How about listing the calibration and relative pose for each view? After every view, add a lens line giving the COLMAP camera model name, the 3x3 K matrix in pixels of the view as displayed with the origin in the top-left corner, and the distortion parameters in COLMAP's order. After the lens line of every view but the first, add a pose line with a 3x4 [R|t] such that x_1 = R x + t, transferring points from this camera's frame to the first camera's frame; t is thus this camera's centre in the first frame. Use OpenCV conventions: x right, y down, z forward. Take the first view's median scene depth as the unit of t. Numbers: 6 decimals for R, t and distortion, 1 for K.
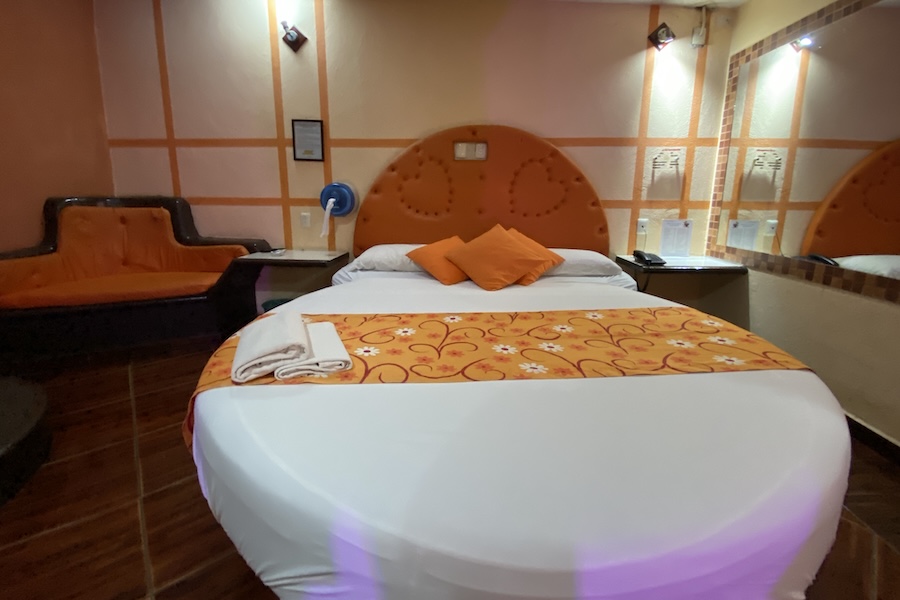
lens RADIAL K [[367.7, 0, 448.3], [0, 367.7, 266.3], [0, 0, 1]] dist [0.013685, -0.003068]
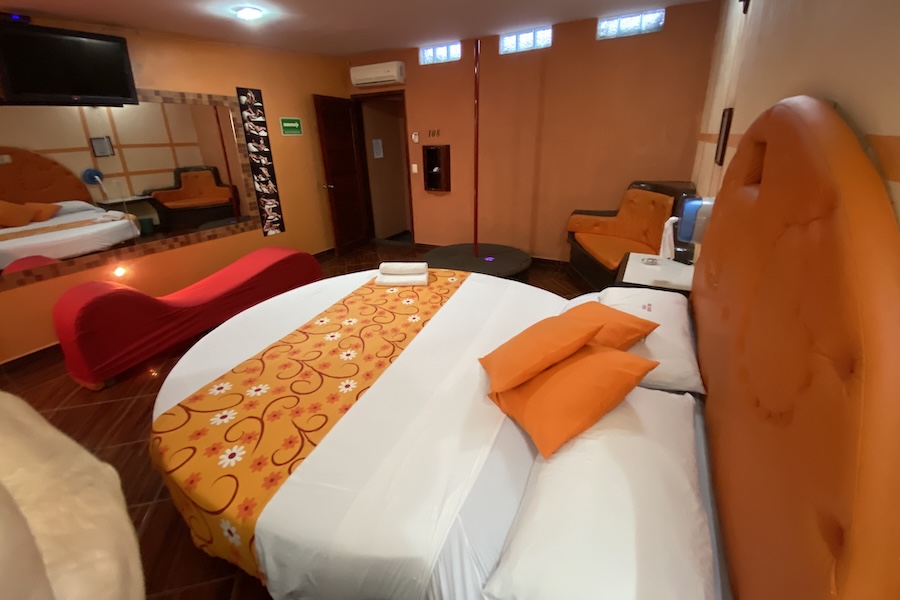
lens RADIAL K [[344.2, 0, 431.1], [0, 344.2, 265.0], [0, 0, 1]] dist [-0.007837, -0.002473]
pose [[-0.433307, 0.305488, -0.847892, 0.564499], [-0.150092, 0.903201, 0.402119, -0.307971], [0.888660, 0.301503, -0.345512, 0.827832]]
